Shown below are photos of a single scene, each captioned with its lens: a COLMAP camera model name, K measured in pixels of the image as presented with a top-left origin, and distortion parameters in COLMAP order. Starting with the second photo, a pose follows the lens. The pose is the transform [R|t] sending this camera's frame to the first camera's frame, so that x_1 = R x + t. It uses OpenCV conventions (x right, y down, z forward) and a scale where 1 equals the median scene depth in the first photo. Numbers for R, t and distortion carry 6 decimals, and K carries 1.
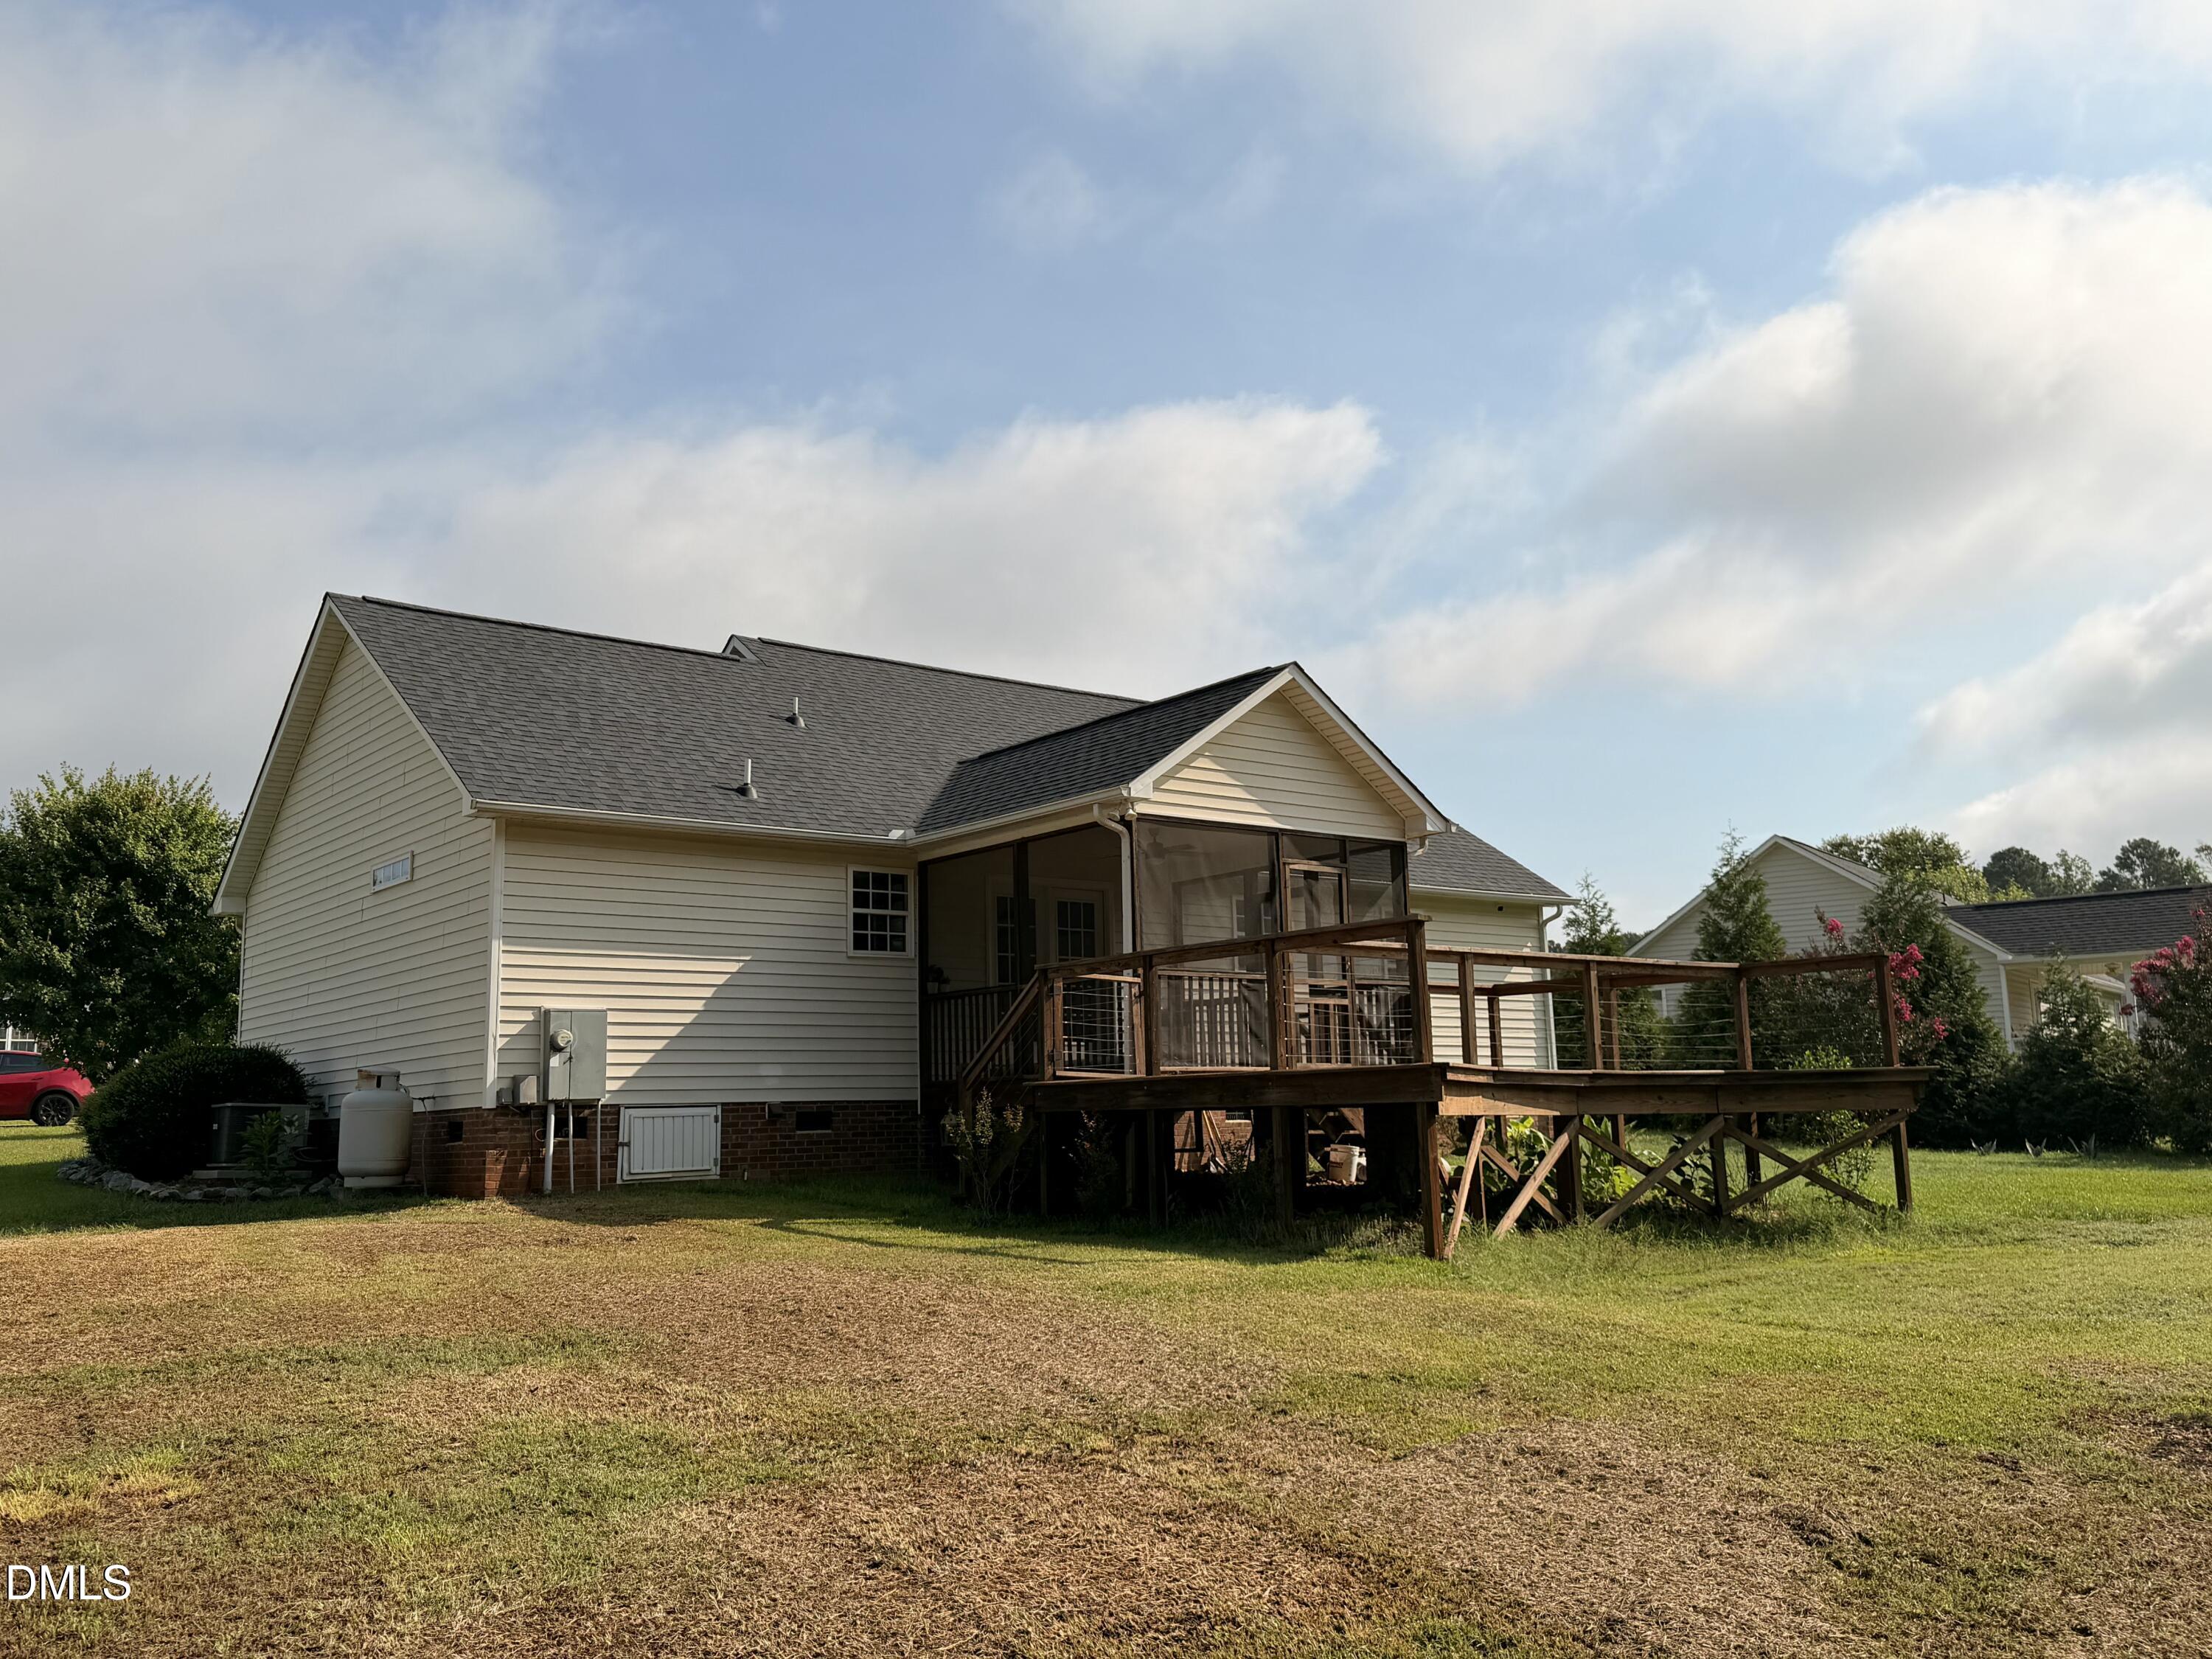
lens RADIAL K [[1832.2, 0, 1106.0], [0, 1832.2, 829.5], [0, 0, 1]] dist [0.108208, 0.000993]
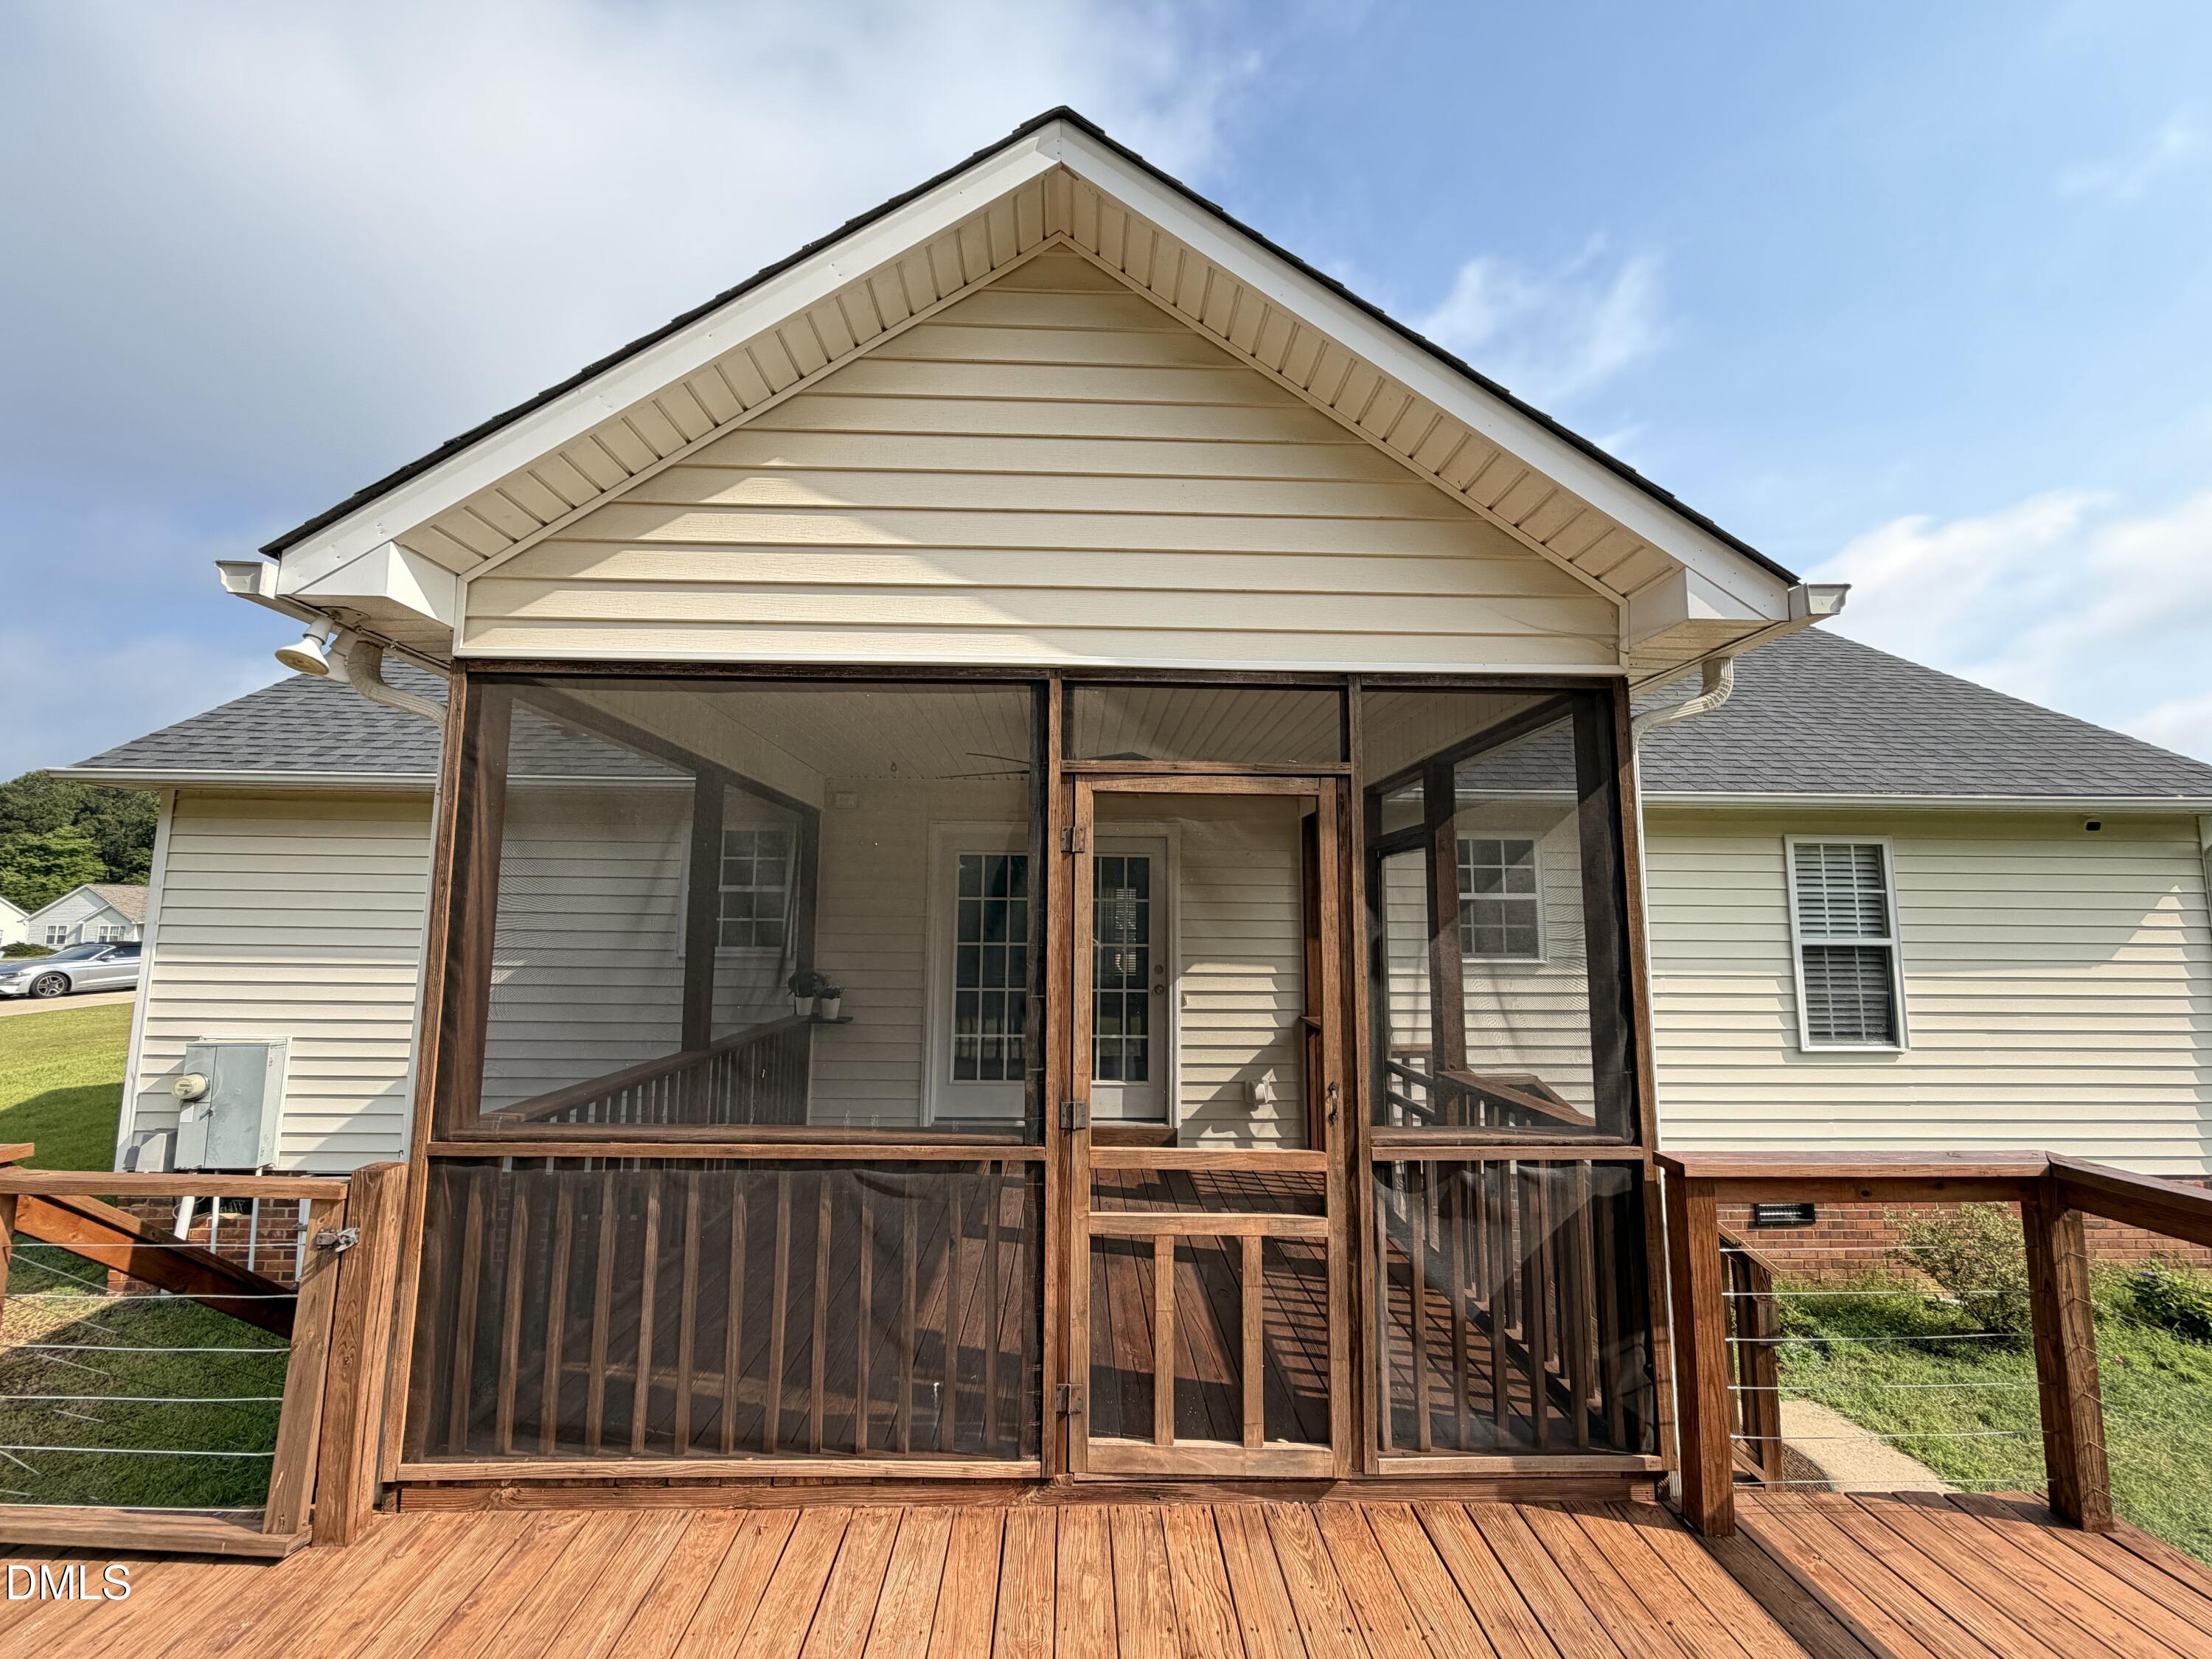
lens RADIAL K [[878.1, 0, 1106.0], [0, 878.1, 829.5], [0, 0, 1]] dist [-0.000890, 0.000338]
pose [[0.802407, -0.034731, -0.595766, 0.180553], [0.066138, 0.997331, 0.030938, 0.022430], [0.593101, -0.064228, 0.802562, 0.830876]]
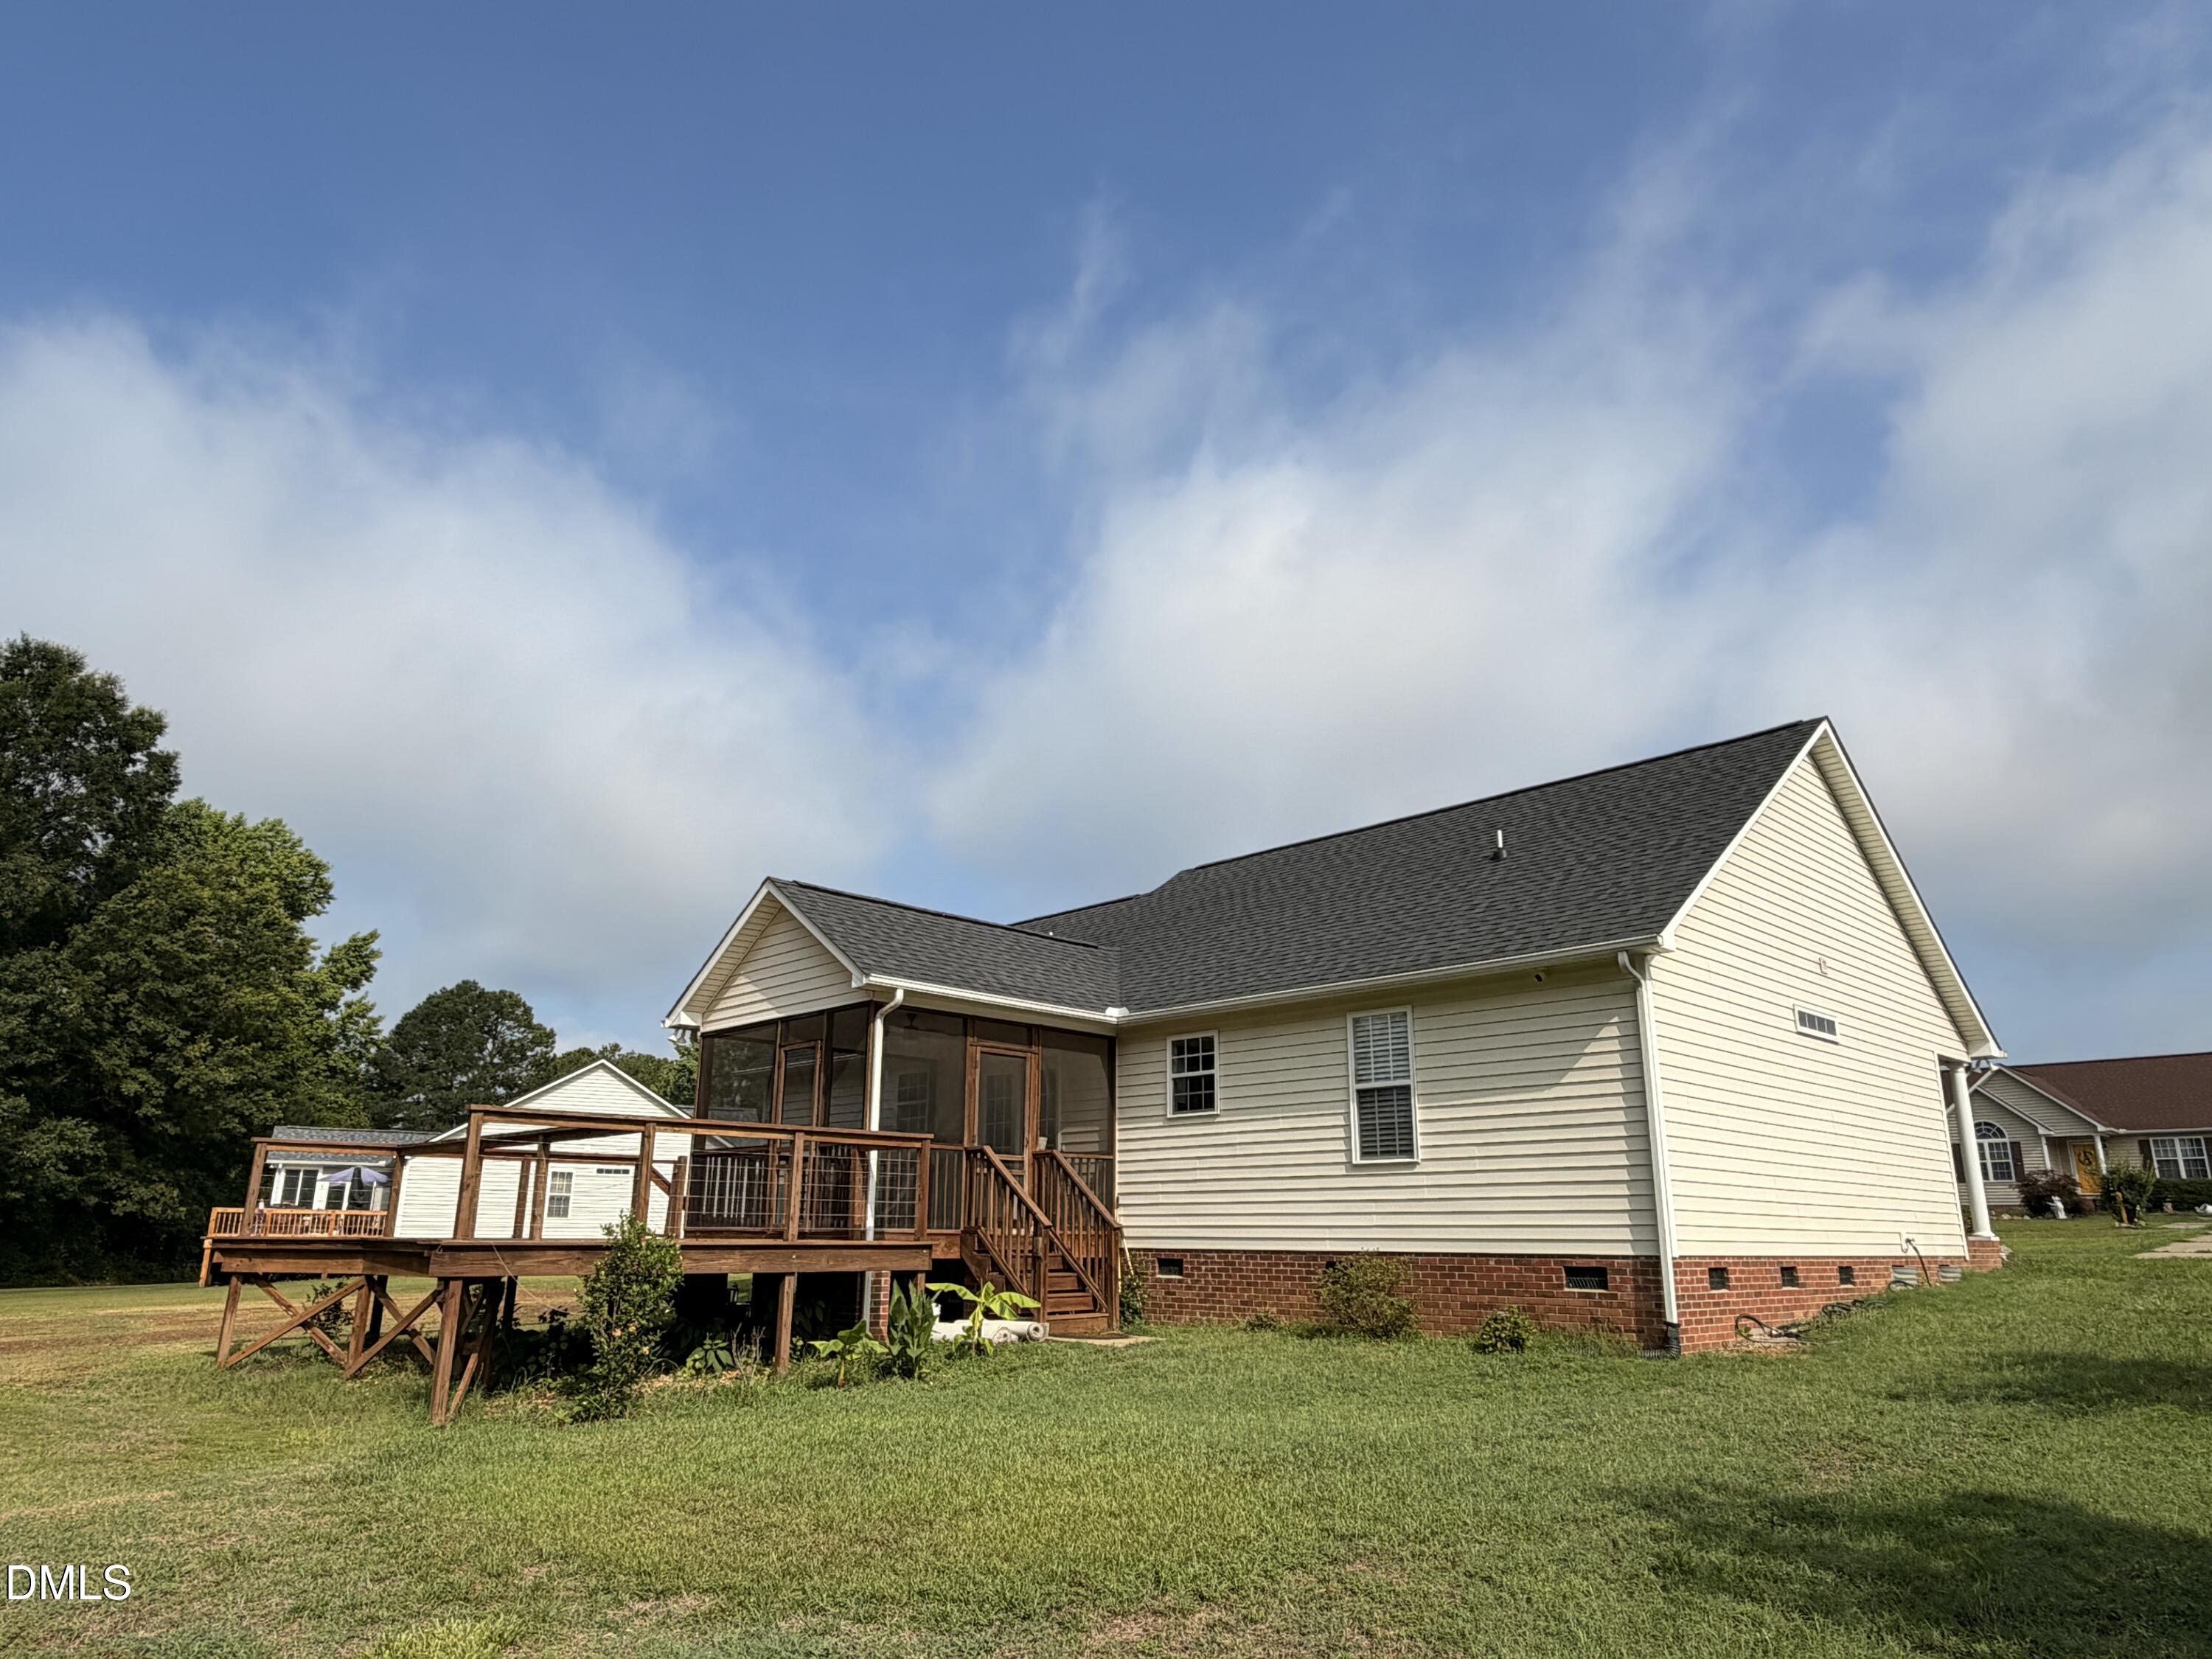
lens RADIAL K [[1435.0, 0, 1106.0], [0, 1435.0, 829.5], [0, 0, 1]] dist [0.001527, 0.002907]
pose [[0.104904, -0.253751, -0.961564, 0.969974], [0.143953, 0.960590, -0.237790, 0.124948], [0.984008, -0.113475, 0.137298, 1.029637]]
